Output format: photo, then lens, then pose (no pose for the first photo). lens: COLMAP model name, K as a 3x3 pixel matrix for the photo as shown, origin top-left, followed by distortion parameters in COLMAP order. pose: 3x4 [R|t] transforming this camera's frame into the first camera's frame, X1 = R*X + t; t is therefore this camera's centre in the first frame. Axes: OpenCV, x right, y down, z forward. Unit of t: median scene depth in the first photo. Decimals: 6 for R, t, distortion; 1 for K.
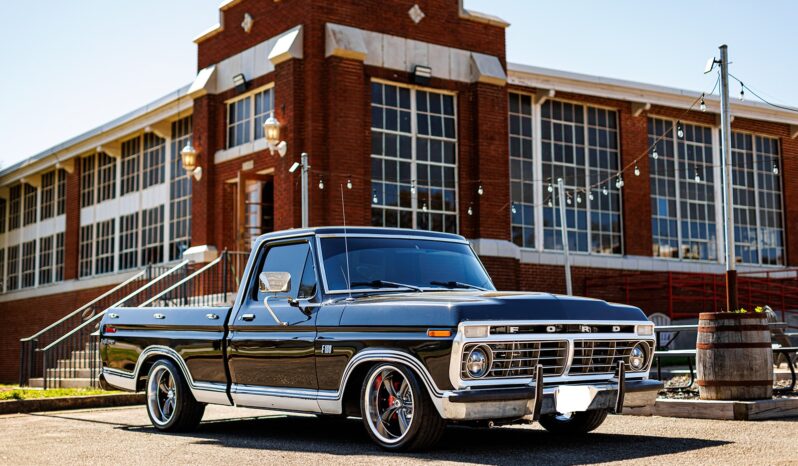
lens RADIAL K [[1069.1, 0, 399.0], [0, 1069.1, 233.0], [0, 0, 1]] dist [-0.010895, -0.003486]
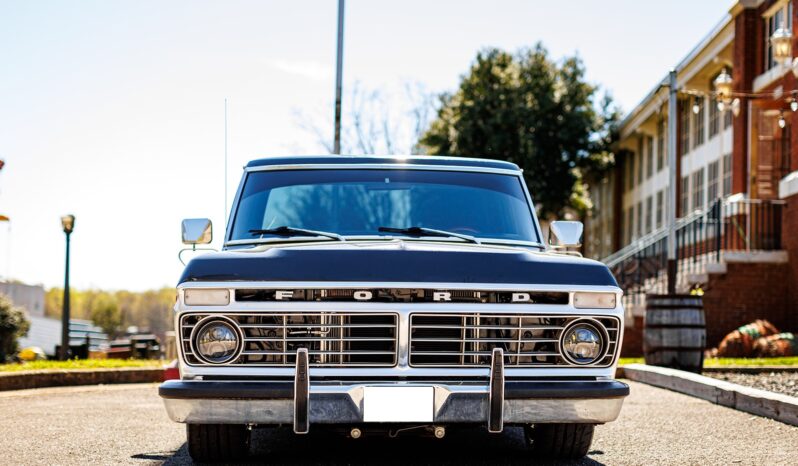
lens RADIAL K [[1221.7, 0, 399.0], [0, 1221.7, 233.0], [0, 0, 1]] dist [-0.010587, -0.016690]
pose [[0.849458, -0.012018, -0.527519, 0.547952], [0.032763, 0.999013, 0.029999, 0.029090], [0.526638, -0.042766, 0.849013, 0.368039]]
